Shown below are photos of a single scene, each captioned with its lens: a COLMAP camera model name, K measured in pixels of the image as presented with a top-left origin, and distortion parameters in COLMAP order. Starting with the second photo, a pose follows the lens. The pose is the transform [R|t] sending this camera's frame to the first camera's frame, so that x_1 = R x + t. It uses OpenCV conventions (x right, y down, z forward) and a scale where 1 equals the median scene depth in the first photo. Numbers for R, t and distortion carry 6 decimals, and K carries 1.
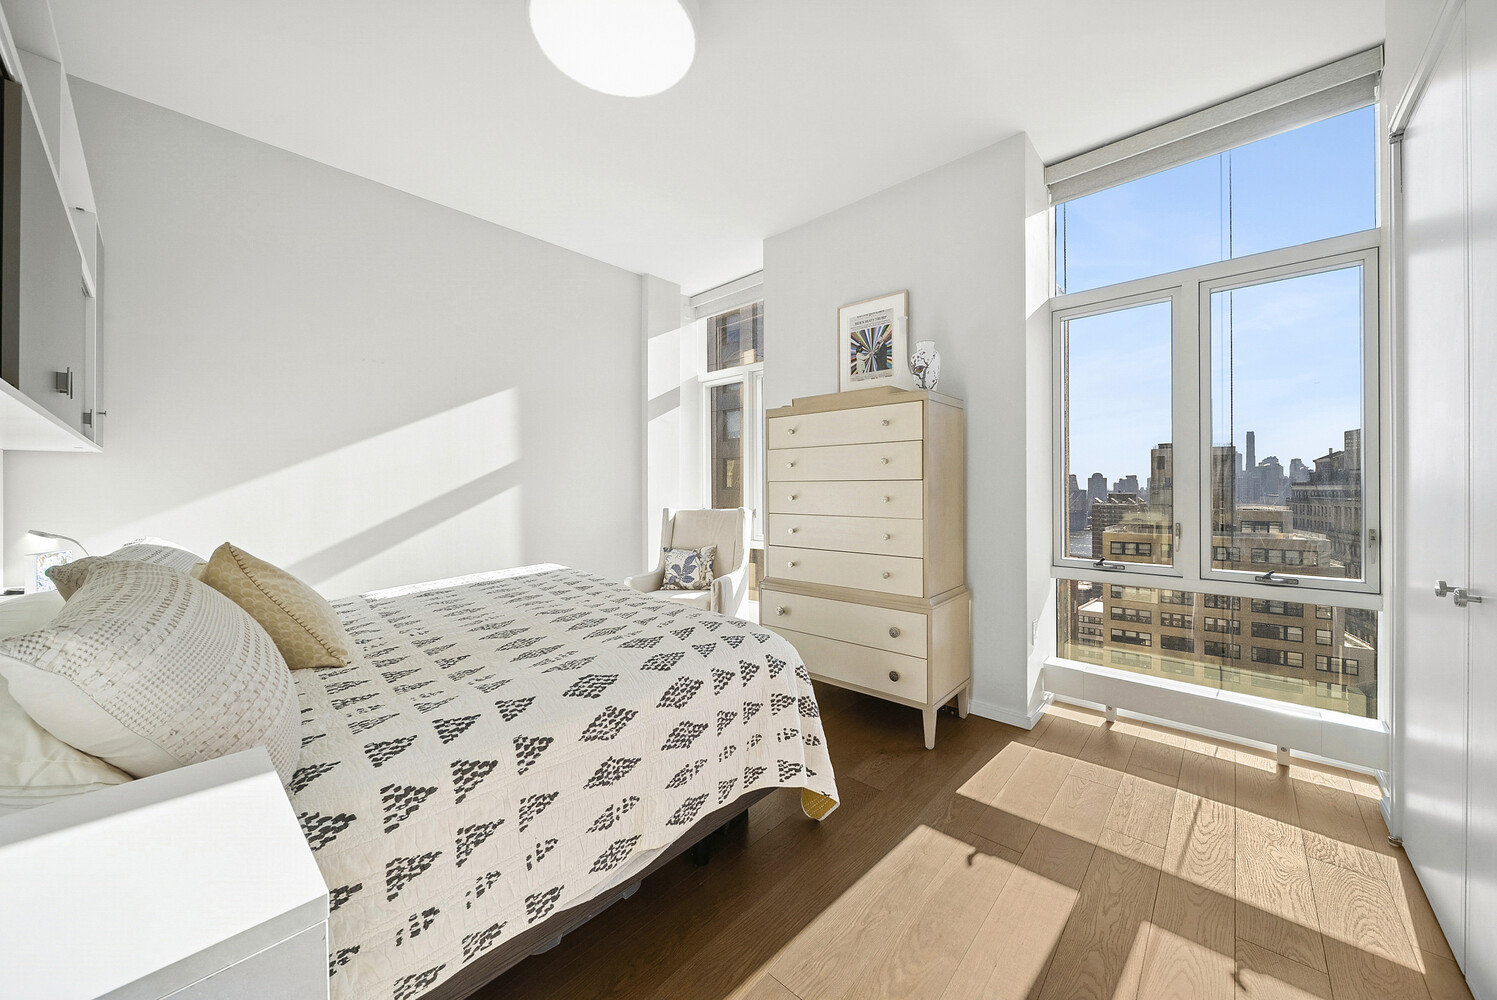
lens RADIAL K [[545.9, 0, 746.3], [0, 545.9, 497.1], [0, 0, 1]] dist [0.000371, -0.000026]
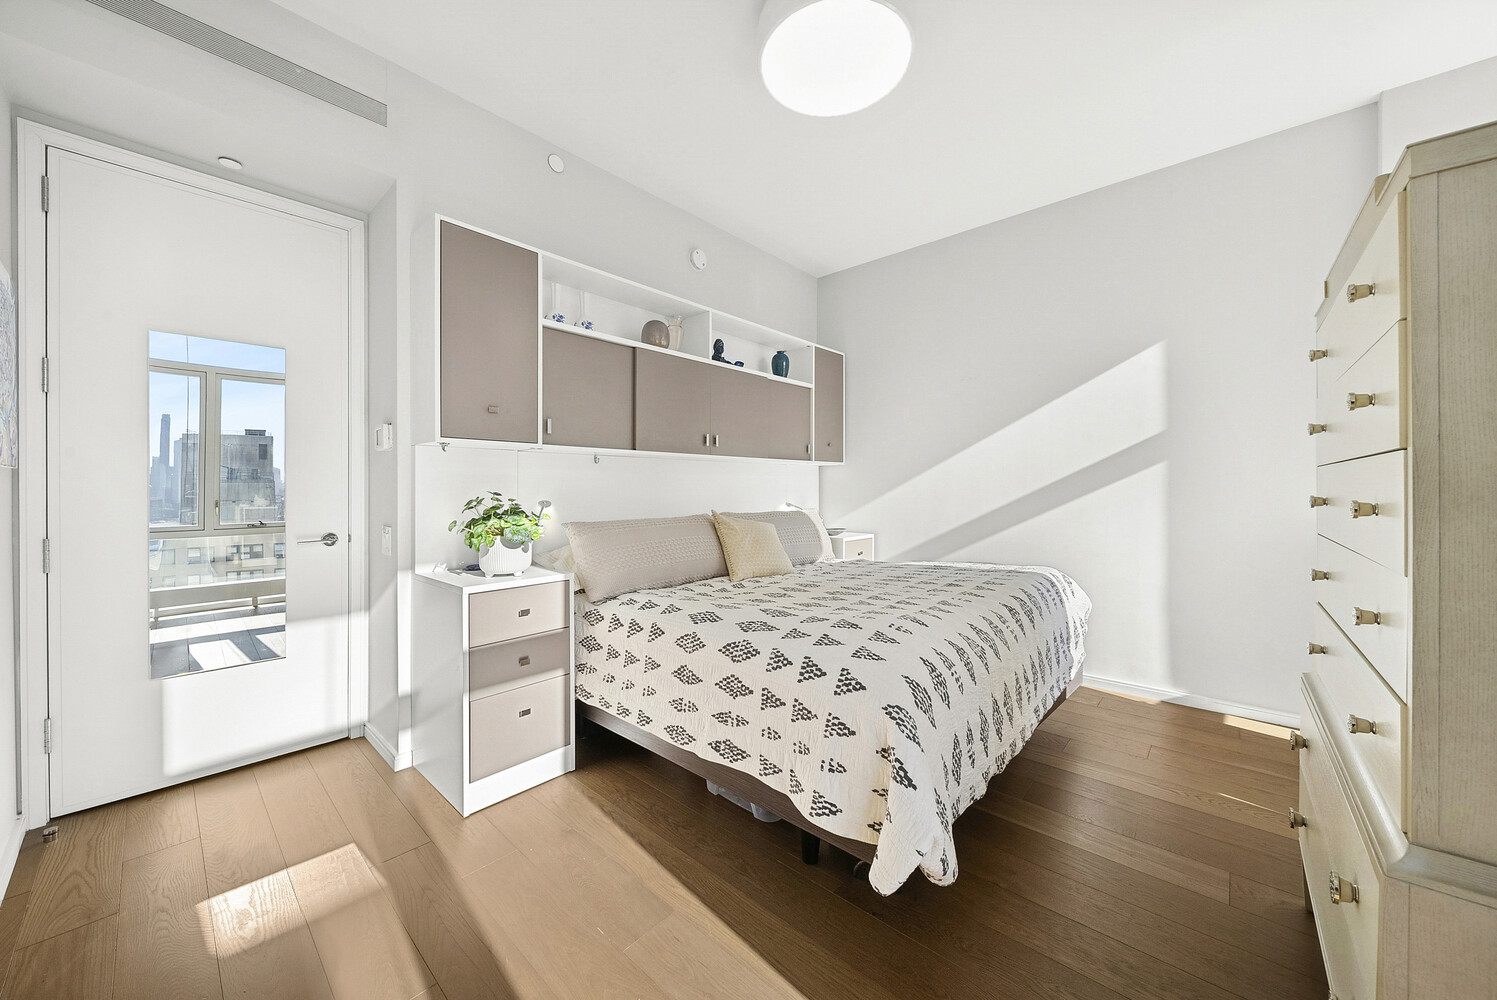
lens RADIAL K [[545.9, 0, 743.7], [0, 545.9, 493.6], [0, 0, 1]] dist [0.000371, -0.000026]
pose [[0.021430, 0.001459, -0.999769, 1.032629], [-0.004957, 0.999987, 0.001353, 0.028250], [0.999758, 0.004927, 0.021436, 0.992257]]
